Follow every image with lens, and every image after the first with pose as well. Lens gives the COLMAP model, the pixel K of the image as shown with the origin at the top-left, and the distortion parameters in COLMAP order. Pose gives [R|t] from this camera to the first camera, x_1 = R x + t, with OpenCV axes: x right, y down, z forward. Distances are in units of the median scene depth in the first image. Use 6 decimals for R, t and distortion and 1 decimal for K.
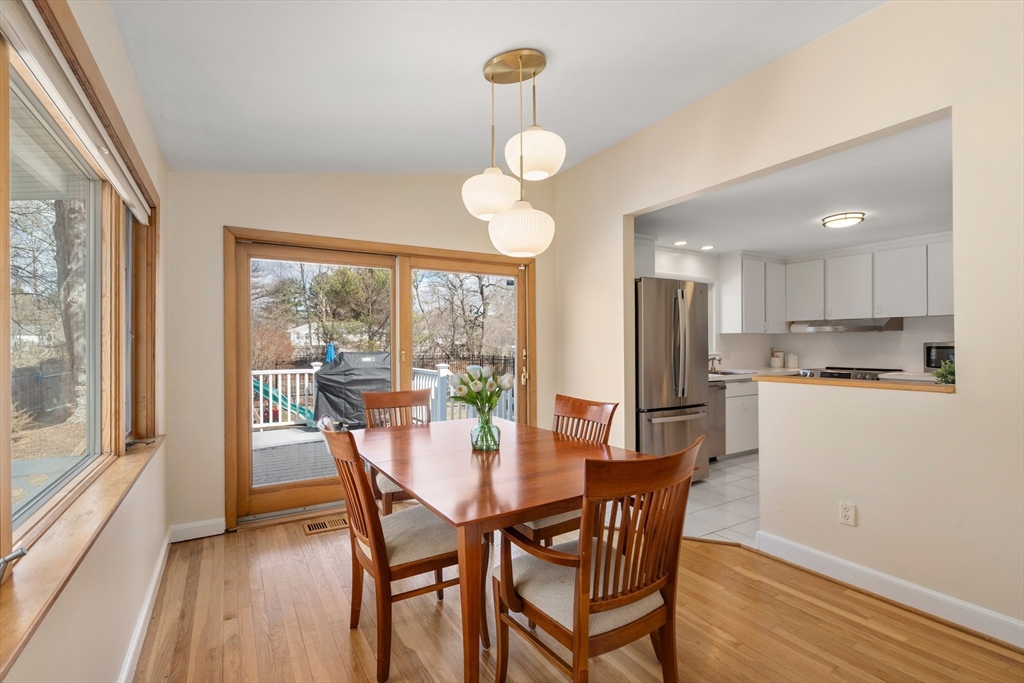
lens RADIAL K [[472.9, 0, 507.1], [0, 472.9, 341.4], [0, 0, 1]] dist [-0.001654, -0.000733]
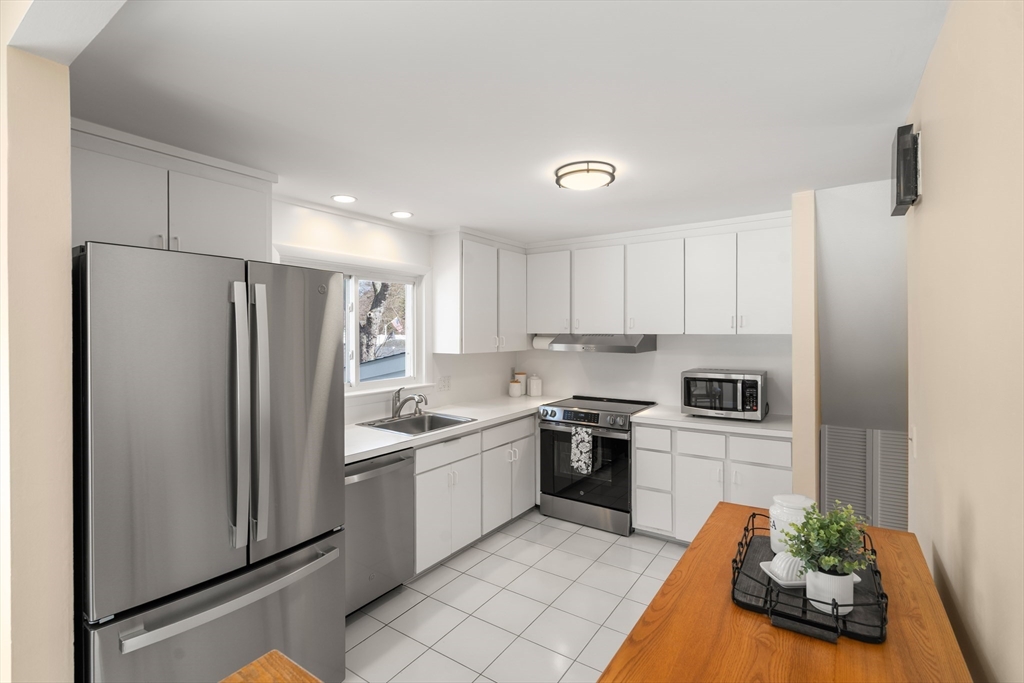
lens RADIAL K [[472.9, 0, 520.2], [0, 472.9, 338.1], [0, 0, 1]] dist [-0.001654, -0.000733]
pose [[0.903516, -0.002722, 0.428545, 0.296354], [-0.003840, 0.999888, 0.014447, -0.050402], [-0.428536, -0.014699, 0.903405, 0.384478]]
